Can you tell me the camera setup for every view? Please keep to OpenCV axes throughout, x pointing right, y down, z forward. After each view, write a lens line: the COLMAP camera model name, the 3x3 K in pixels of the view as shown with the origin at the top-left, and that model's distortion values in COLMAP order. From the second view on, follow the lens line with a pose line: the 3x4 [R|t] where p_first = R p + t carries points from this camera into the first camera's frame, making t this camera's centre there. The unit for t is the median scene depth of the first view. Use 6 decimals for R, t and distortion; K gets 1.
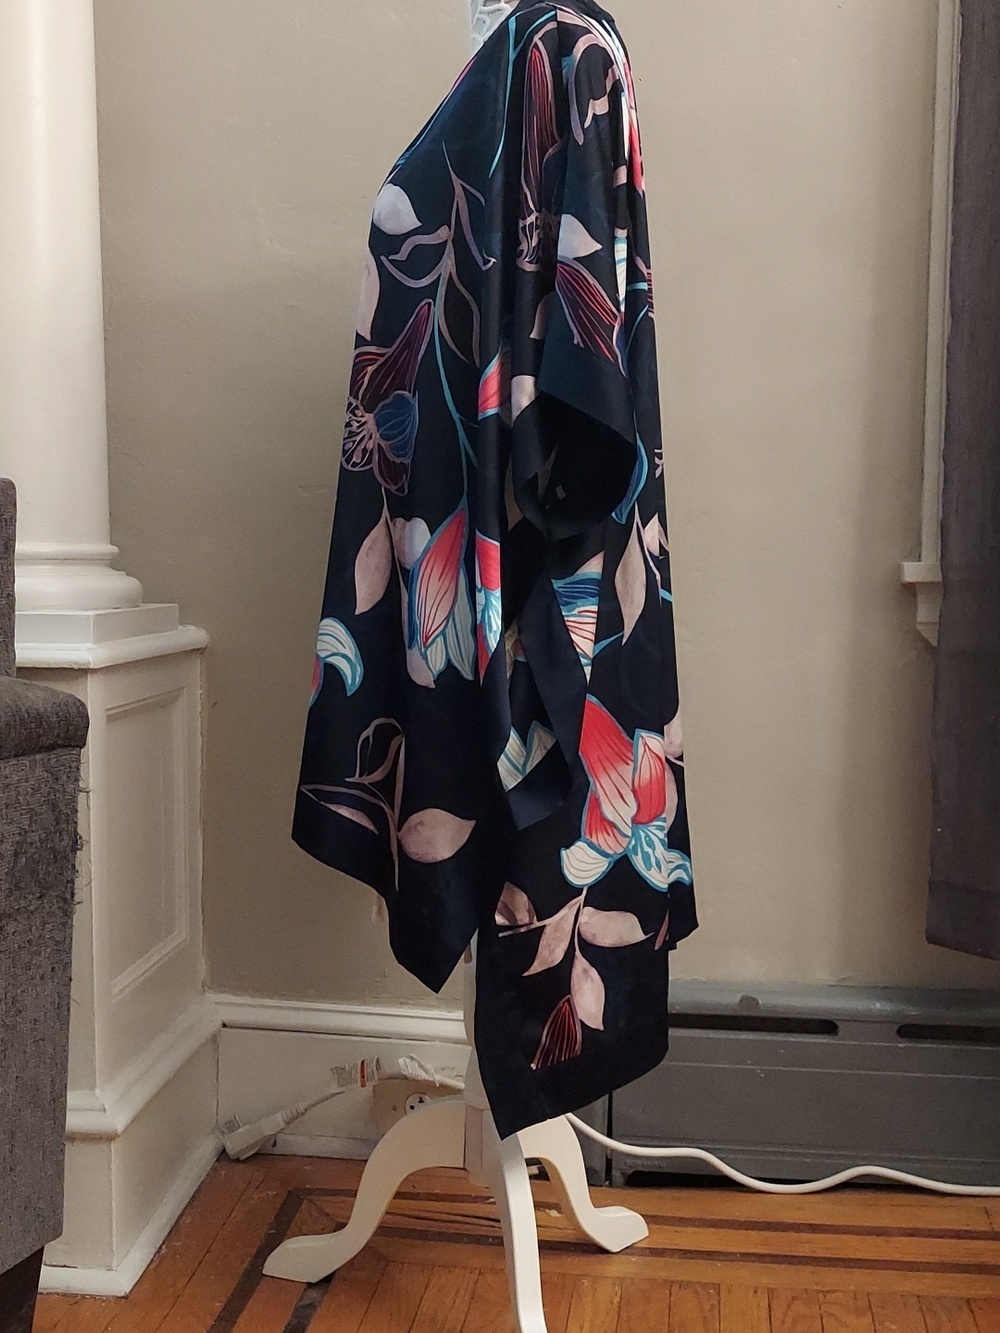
lens RADIAL K [[1615.9, 0, 500.0], [0, 1615.9, 666.5], [0, 0, 1]] dist [0.161268, -0.334181]
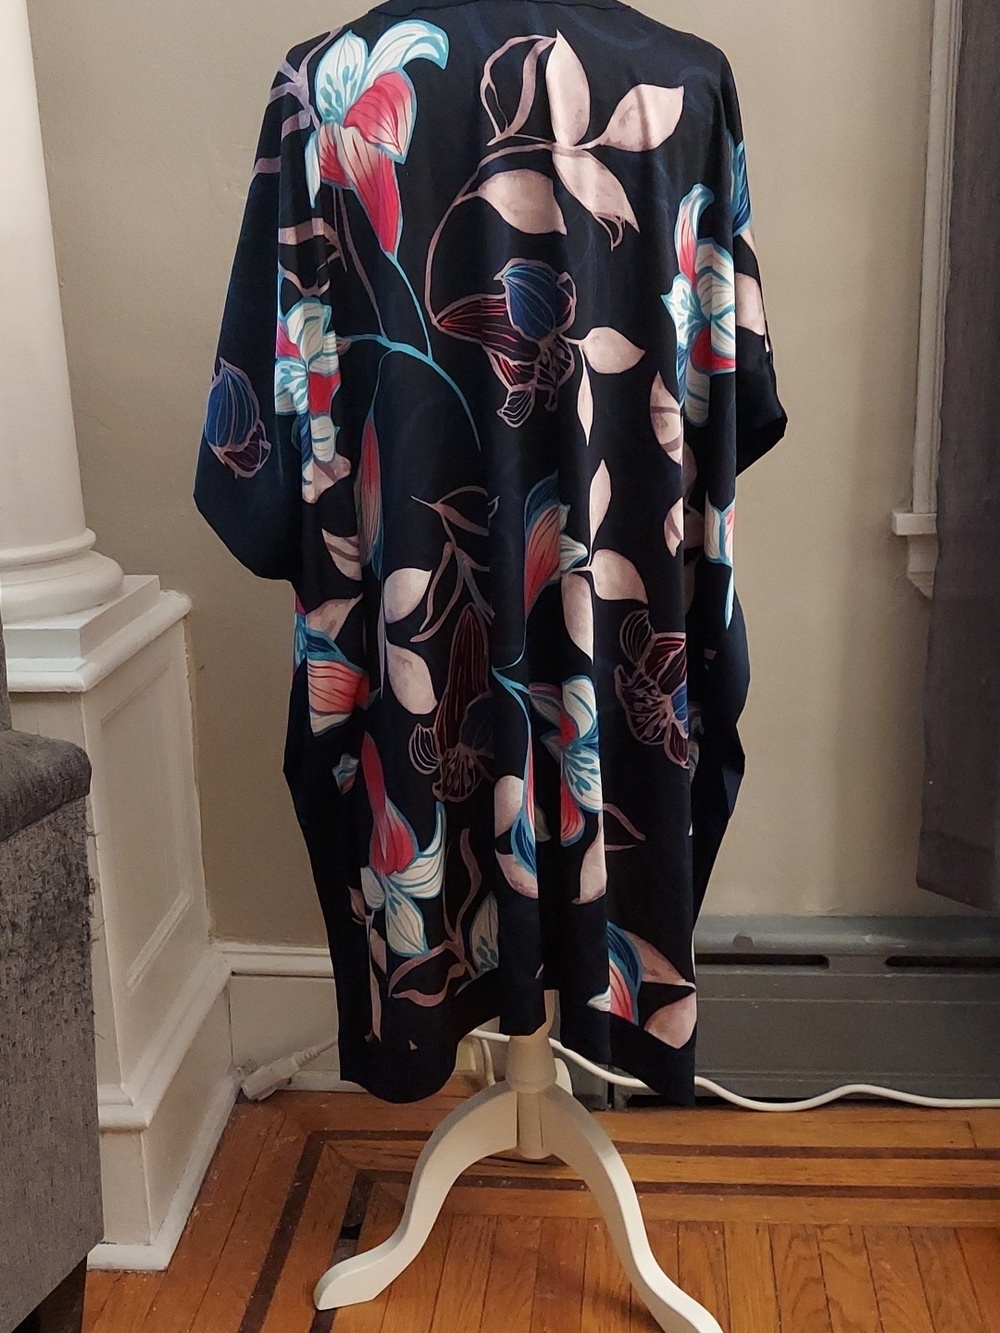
lens RADIAL K [[1615.9, 0, 500.0], [0, 1615.9, 666.5], [0, 0, 1]] dist [0.161268, -0.334181]
pose [[0.998764, -0.041541, 0.027298, -0.024190], [0.035903, 0.982679, 0.181804, -0.171503], [-0.034377, -0.180599, 0.982956, 0.023492]]
